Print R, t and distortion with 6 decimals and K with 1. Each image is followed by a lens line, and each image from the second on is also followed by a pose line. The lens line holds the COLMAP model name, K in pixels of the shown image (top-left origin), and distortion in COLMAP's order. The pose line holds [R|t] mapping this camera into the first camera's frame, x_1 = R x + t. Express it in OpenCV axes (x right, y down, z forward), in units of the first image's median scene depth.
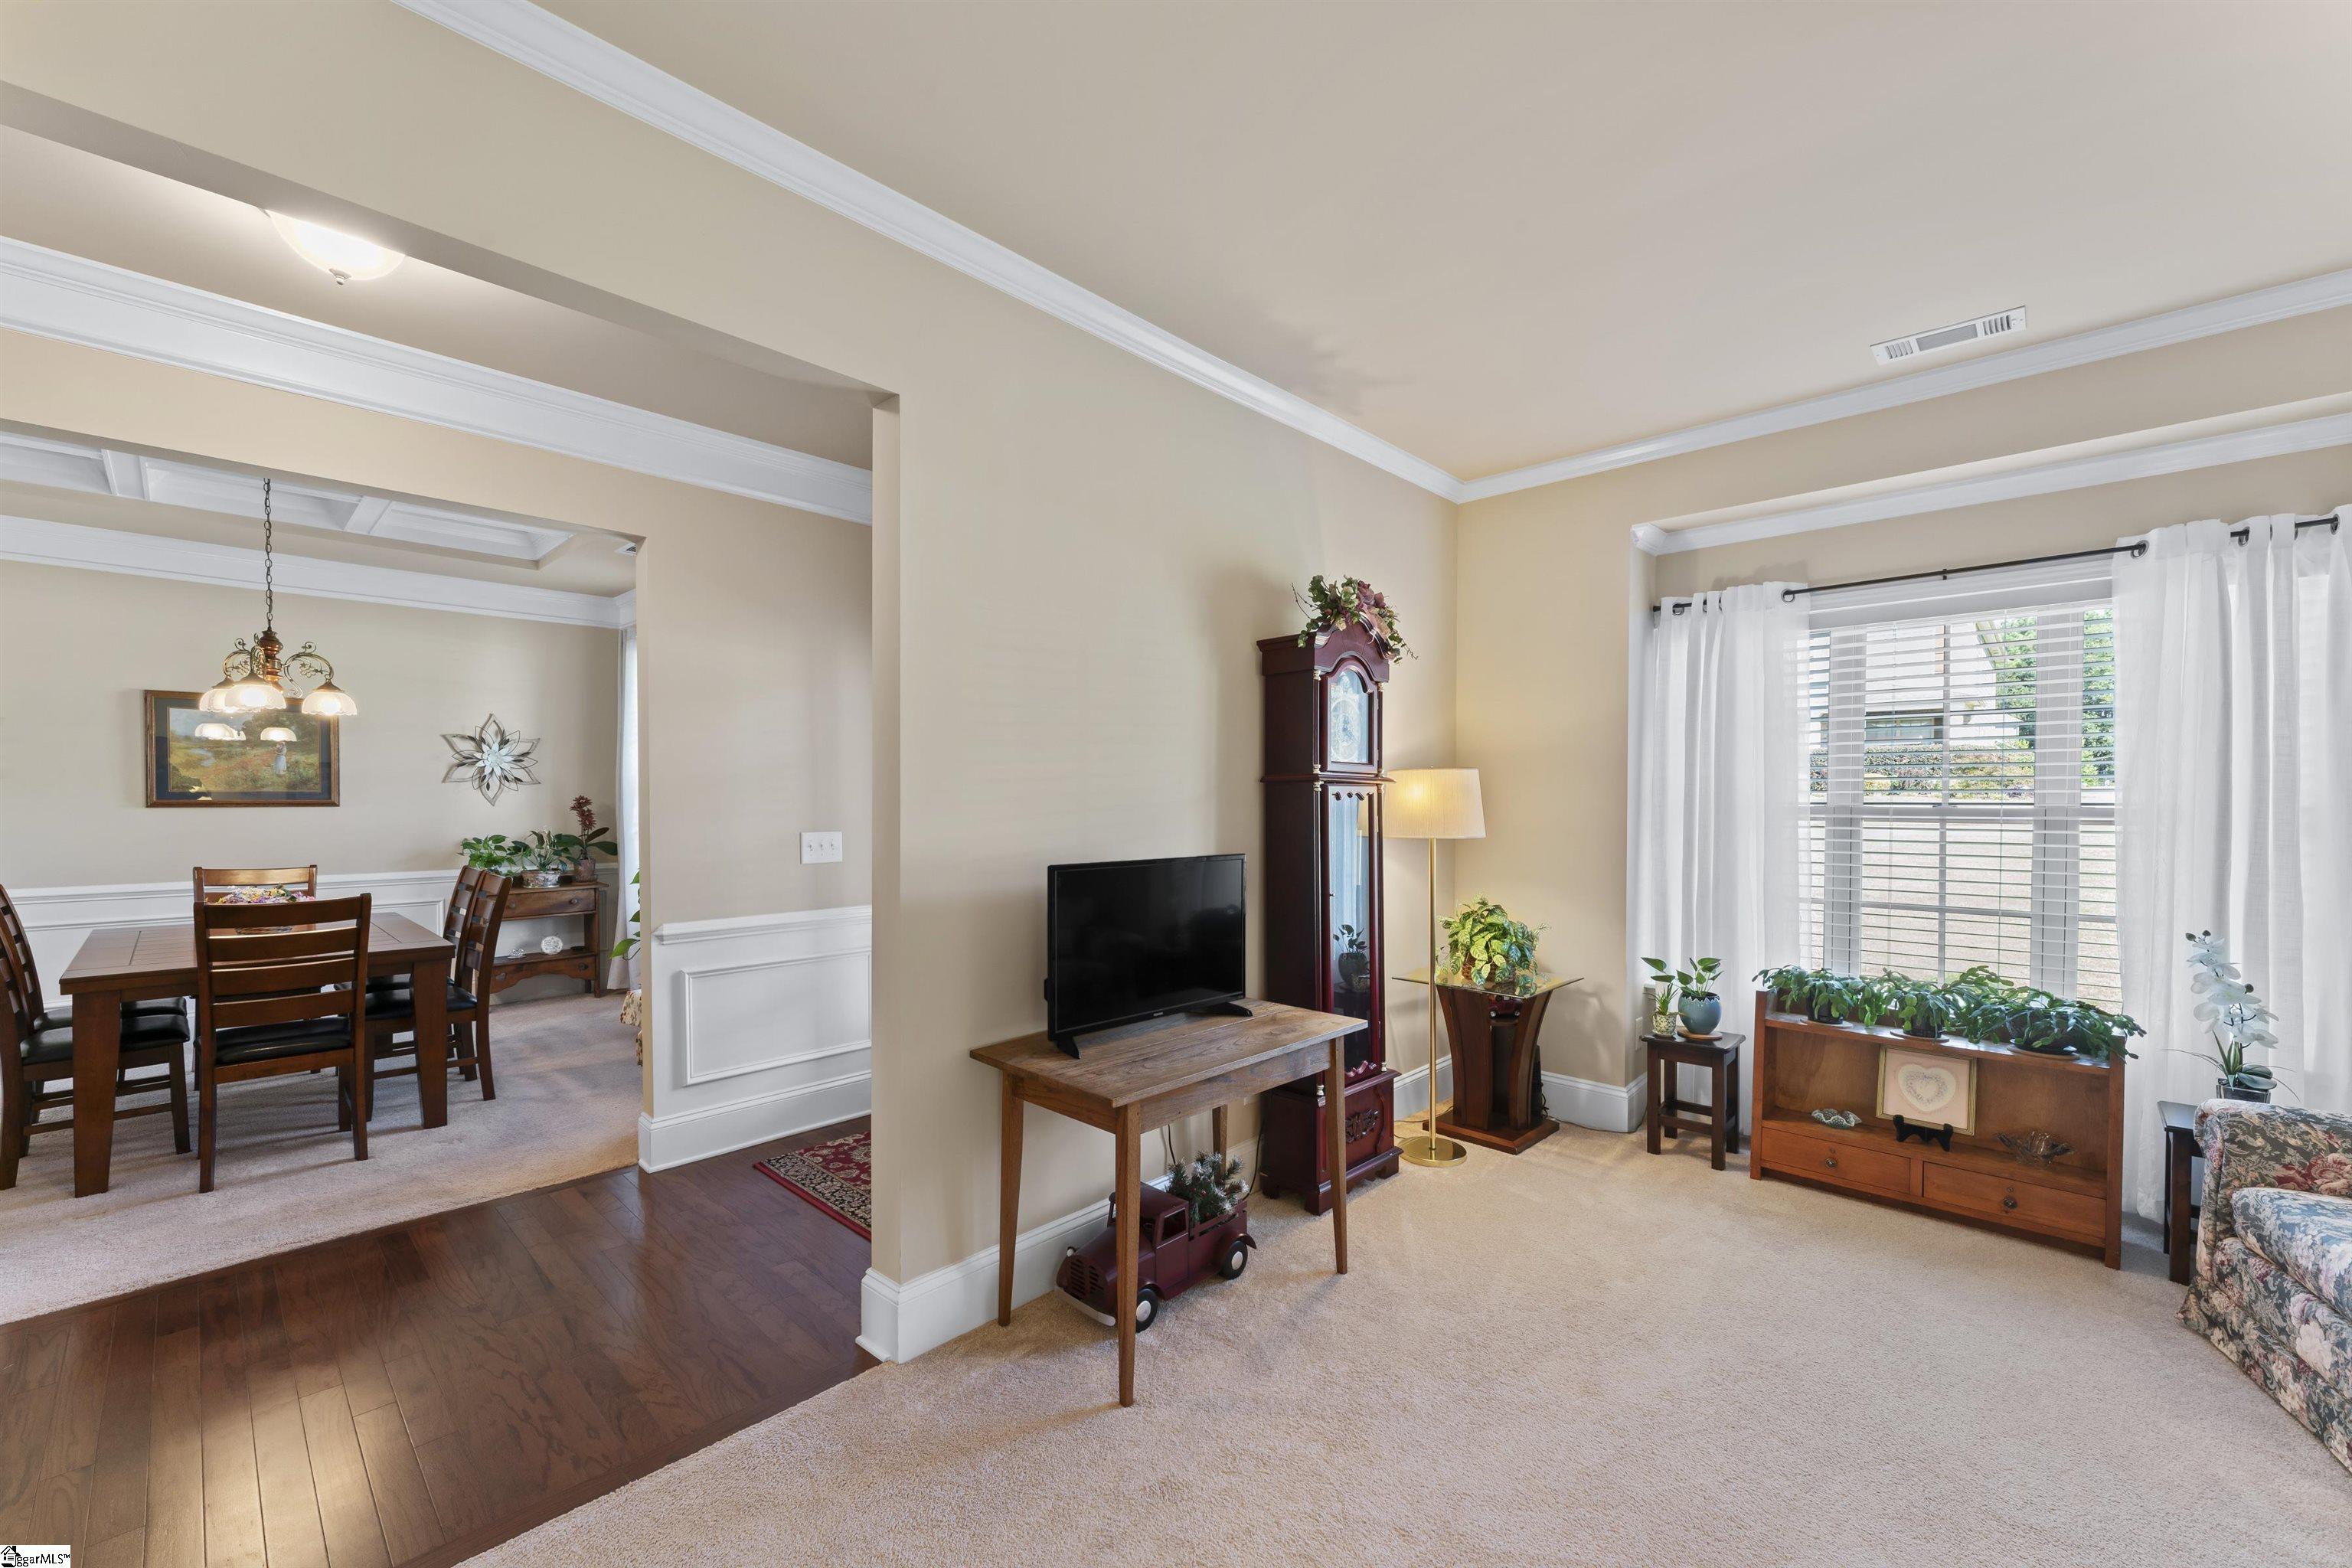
lens RADIAL K [[946.4, 0, 1174.3], [0, 946.4, 791.1], [0, 0, 1]] dist [0.000801, 0.000245]
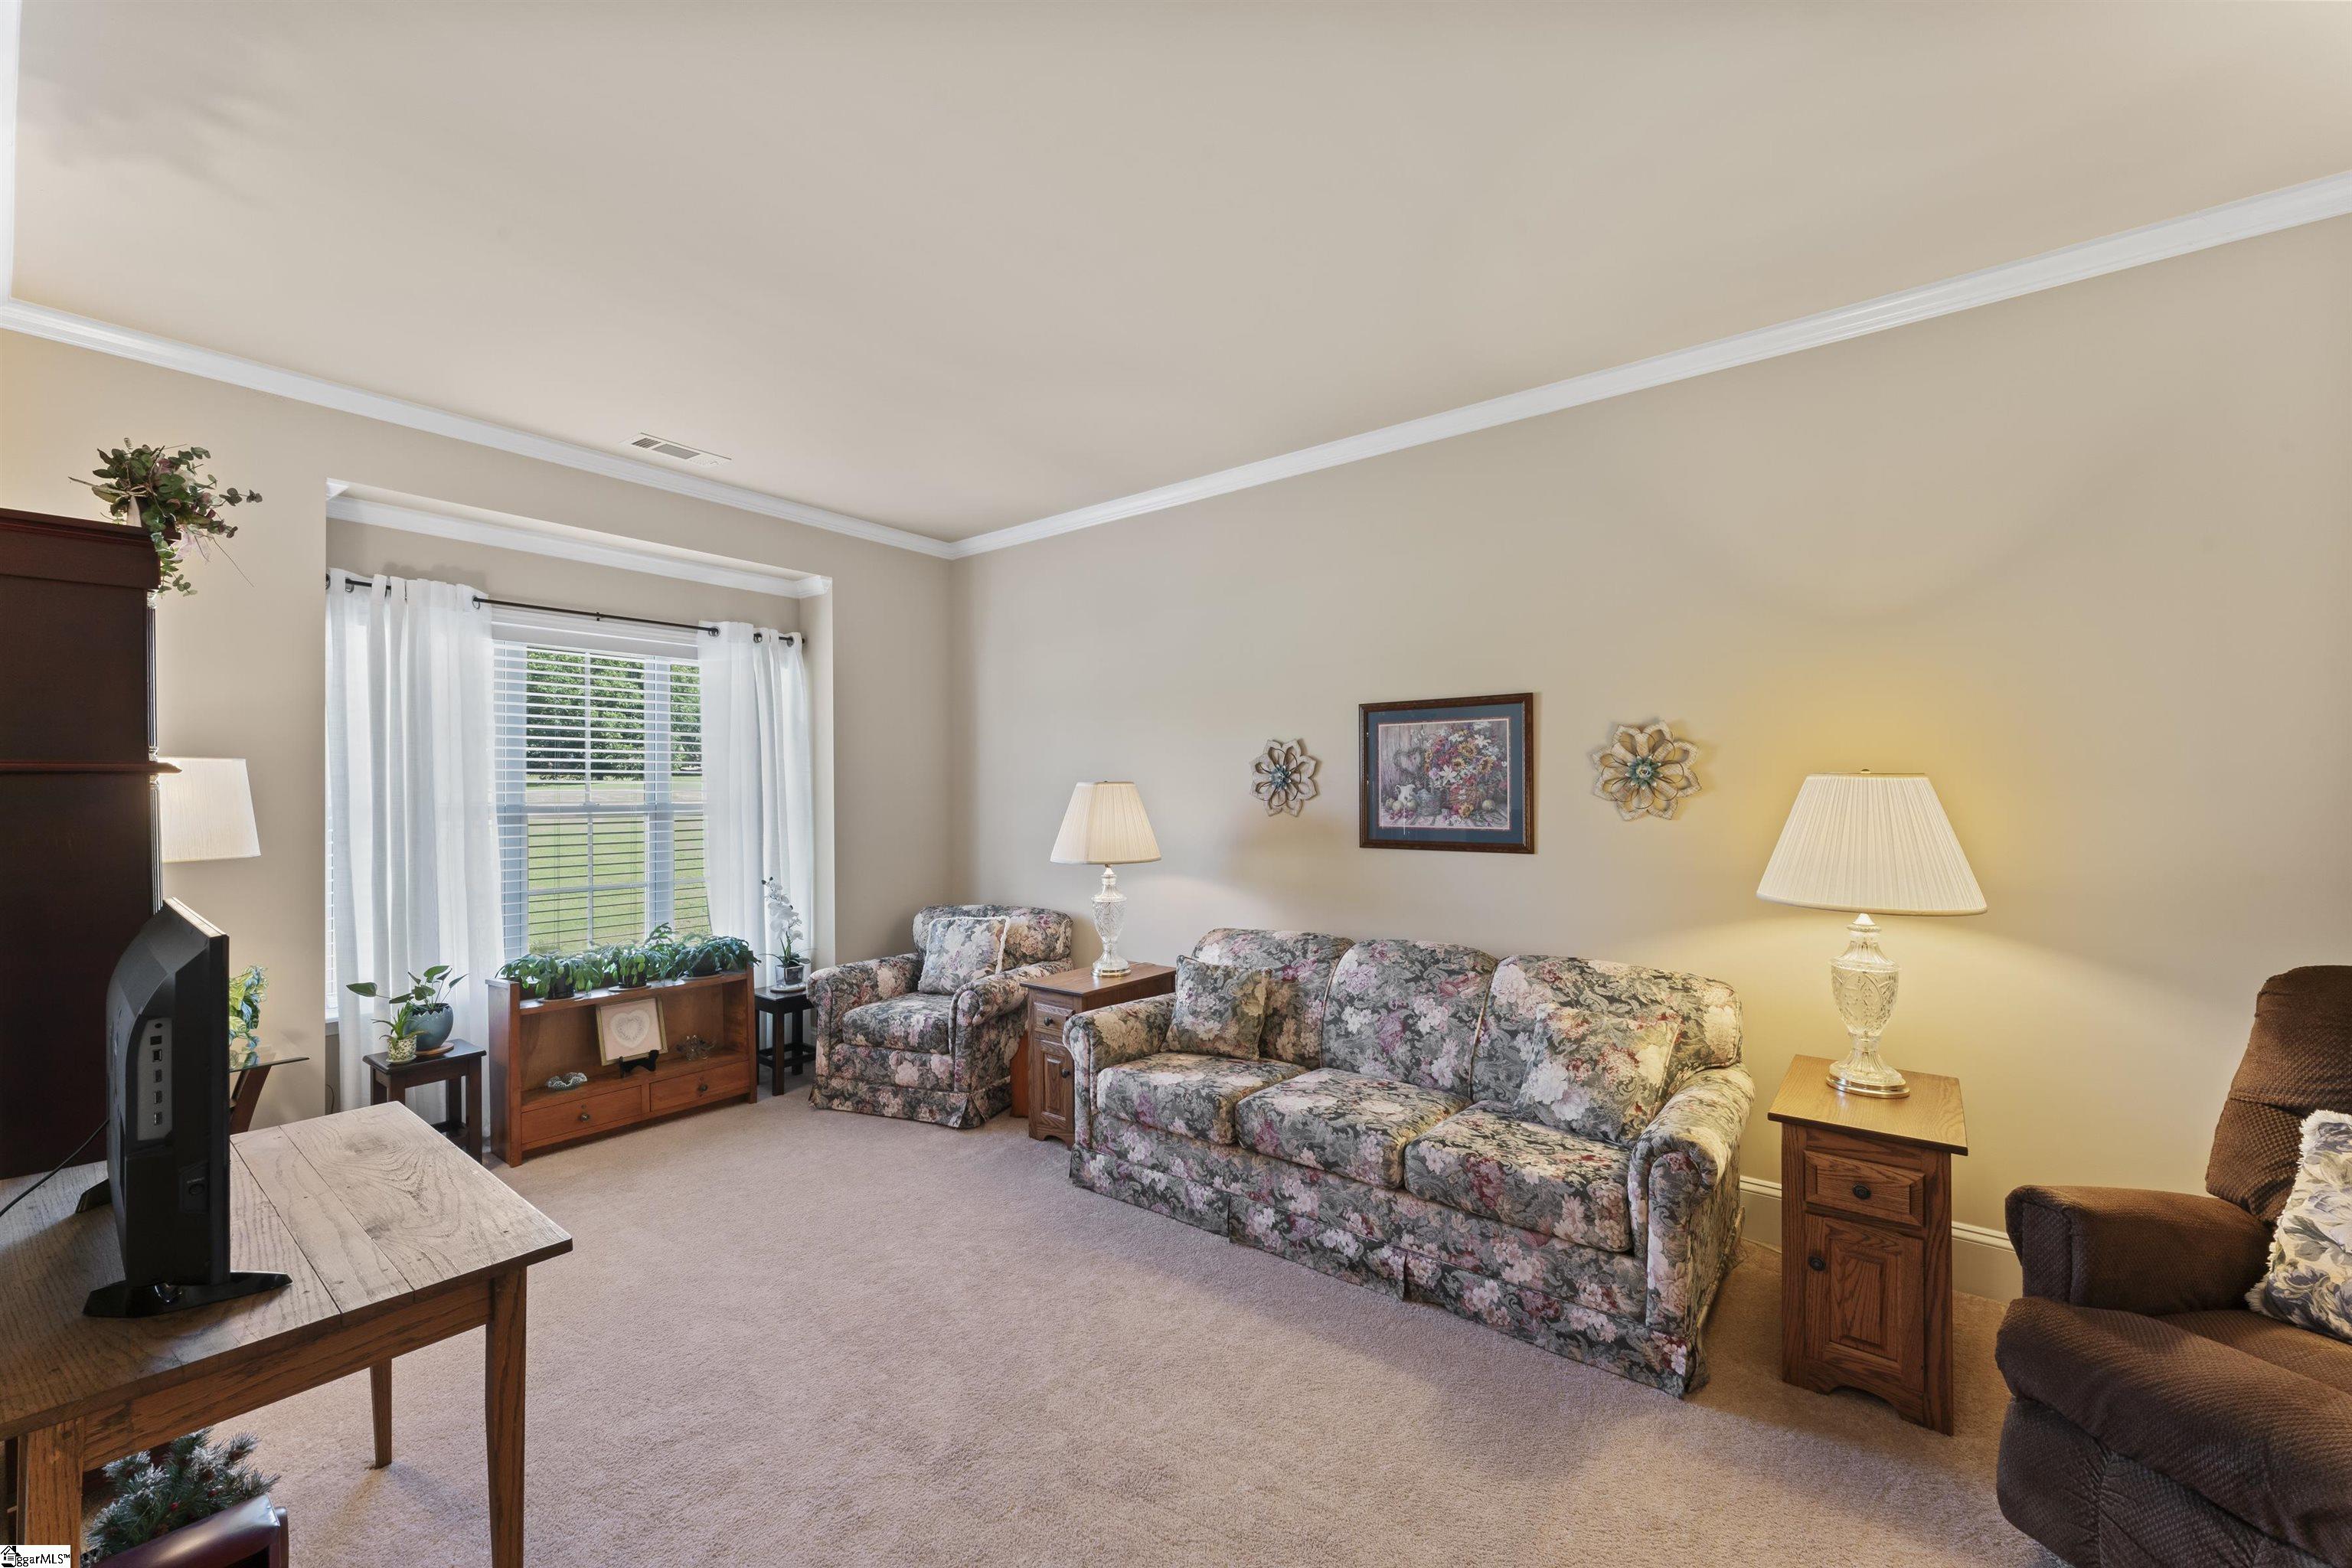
lens RADIAL K [[934.2, 0, 1164.8], [0, 934.2, 773.0], [0, 0, 1]] dist [-0.000773, -0.000138]
pose [[-0.090801, 0.018420, 0.995699, -0.508852], [-0.002106, 0.999823, -0.018689, -0.004071], [-0.995867, -0.003794, -0.090746, 0.409558]]
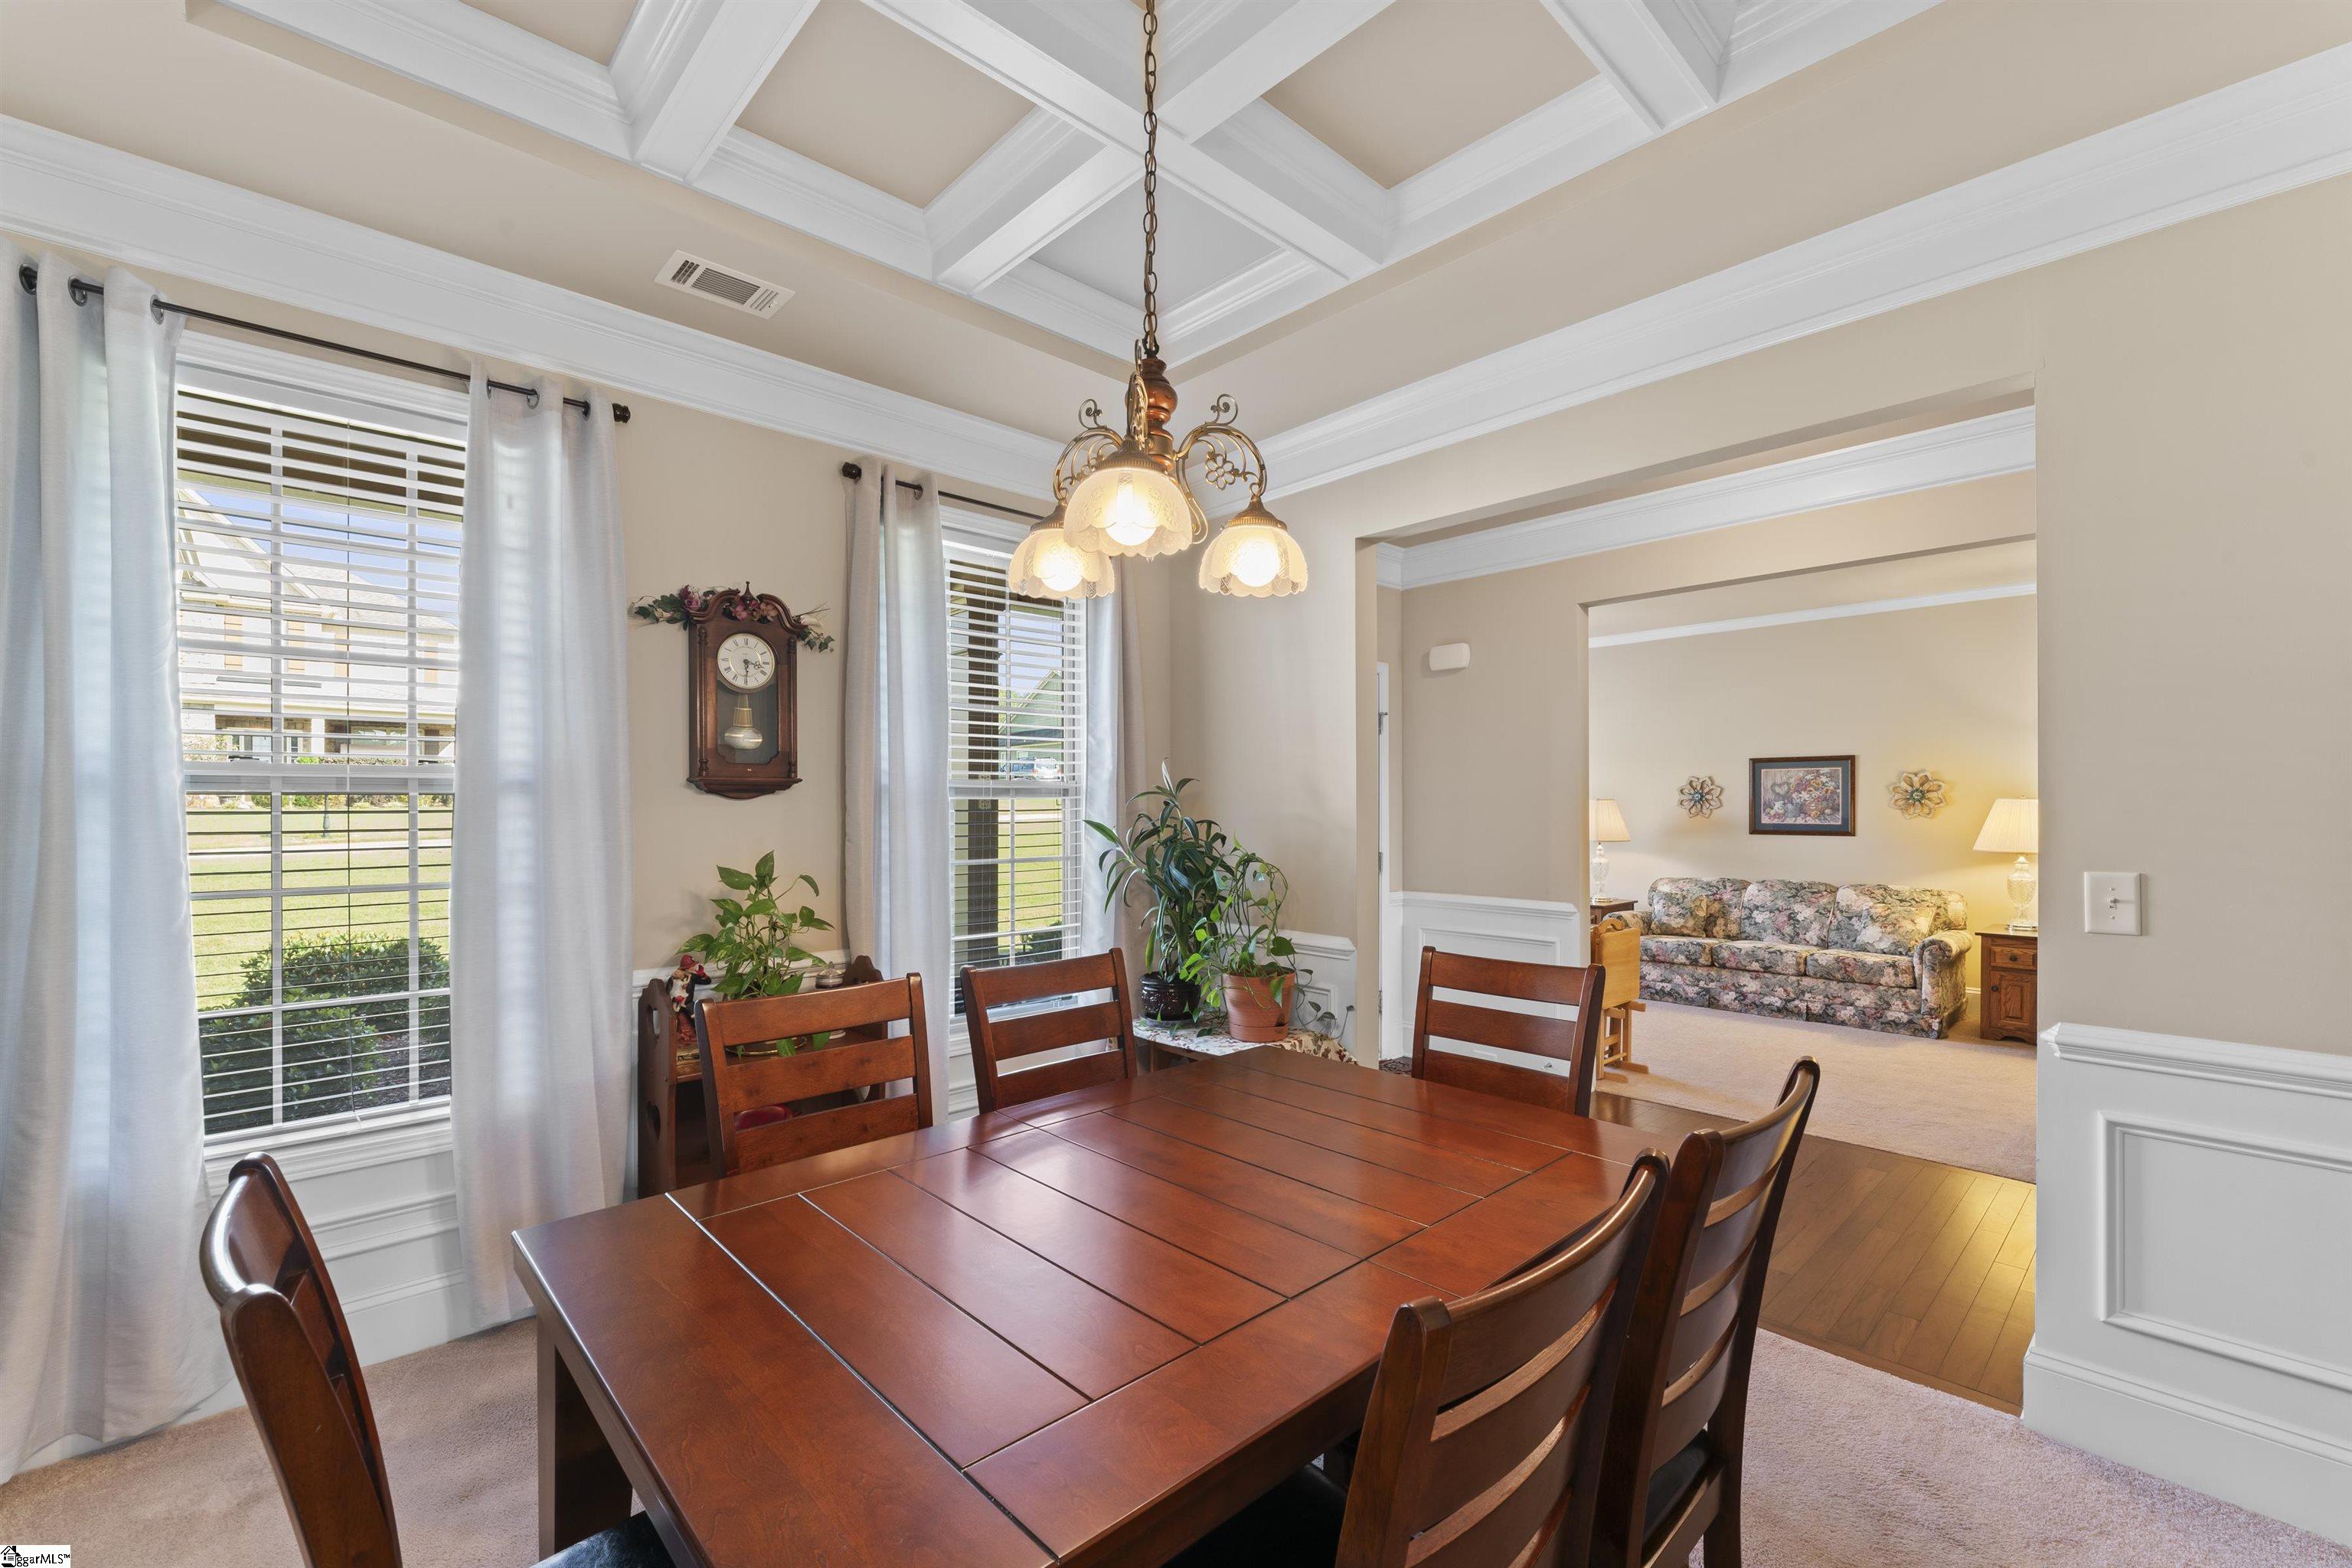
lens RADIAL K [[1004.3, 0, 1188.7], [0, 1004.3, 794.9], [0, 0, 1]] dist [0.013388, -0.000091]
pose [[0.036178, 0.006085, 0.999327, -0.644798], [-0.005994, 0.999965, -0.005872, -0.004074], [-0.999327, -0.005778, 0.036213, 0.503412]]
